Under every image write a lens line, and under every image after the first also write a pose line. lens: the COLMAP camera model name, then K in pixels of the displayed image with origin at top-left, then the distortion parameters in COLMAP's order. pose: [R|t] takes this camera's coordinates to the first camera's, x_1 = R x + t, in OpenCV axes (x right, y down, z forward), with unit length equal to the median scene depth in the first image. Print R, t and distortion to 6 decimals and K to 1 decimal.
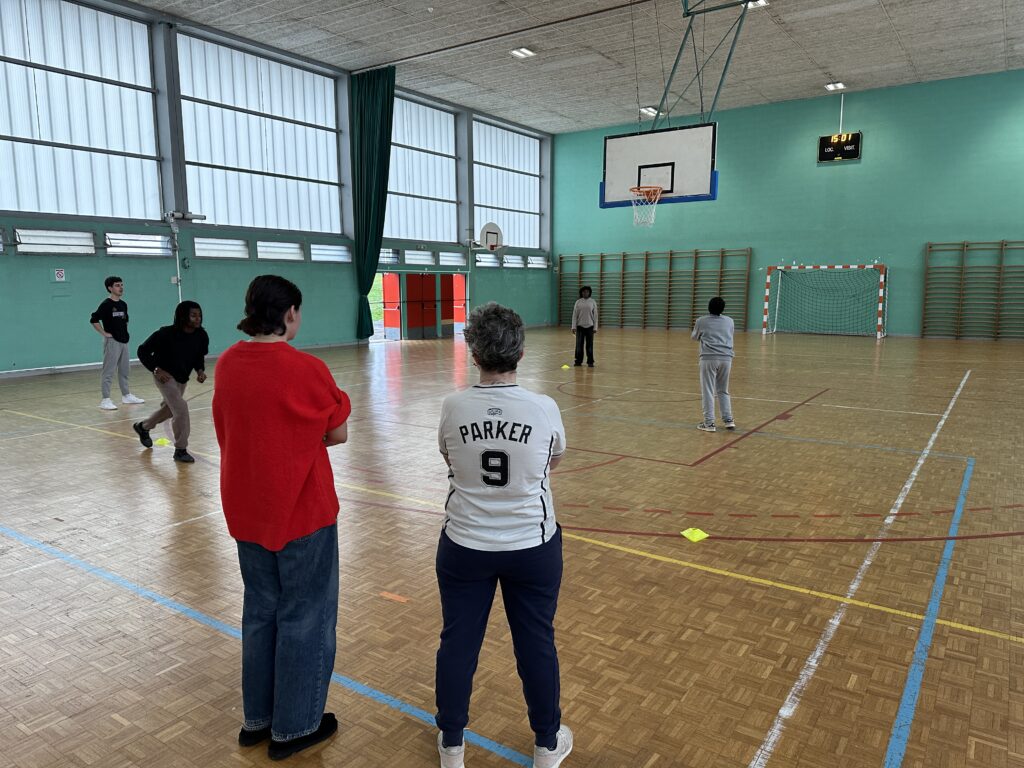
lens RADIAL K [[719.0, 0, 511.5], [0, 719.0, 386.5], [0, 0, 1]] dist [0.146873, -0.250468]
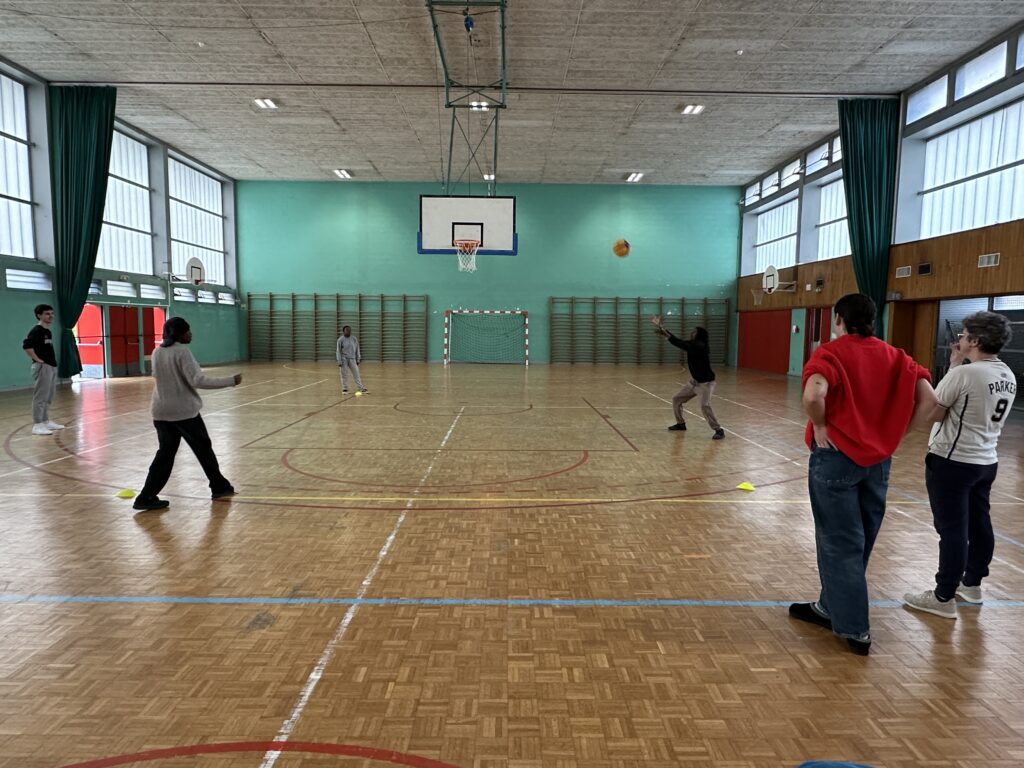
lens RADIAL K [[634.0, 0, 512.0], [0, 634.0, 384.0], [0, 0, 1]] dist [-0.006529, 0.001530]
pose [[0.820171, -0.038278, 0.570837, -0.194736], [0.065781, 0.997452, -0.027628, -0.001217], [-0.568325, 0.060210, 0.820598, 0.059925]]
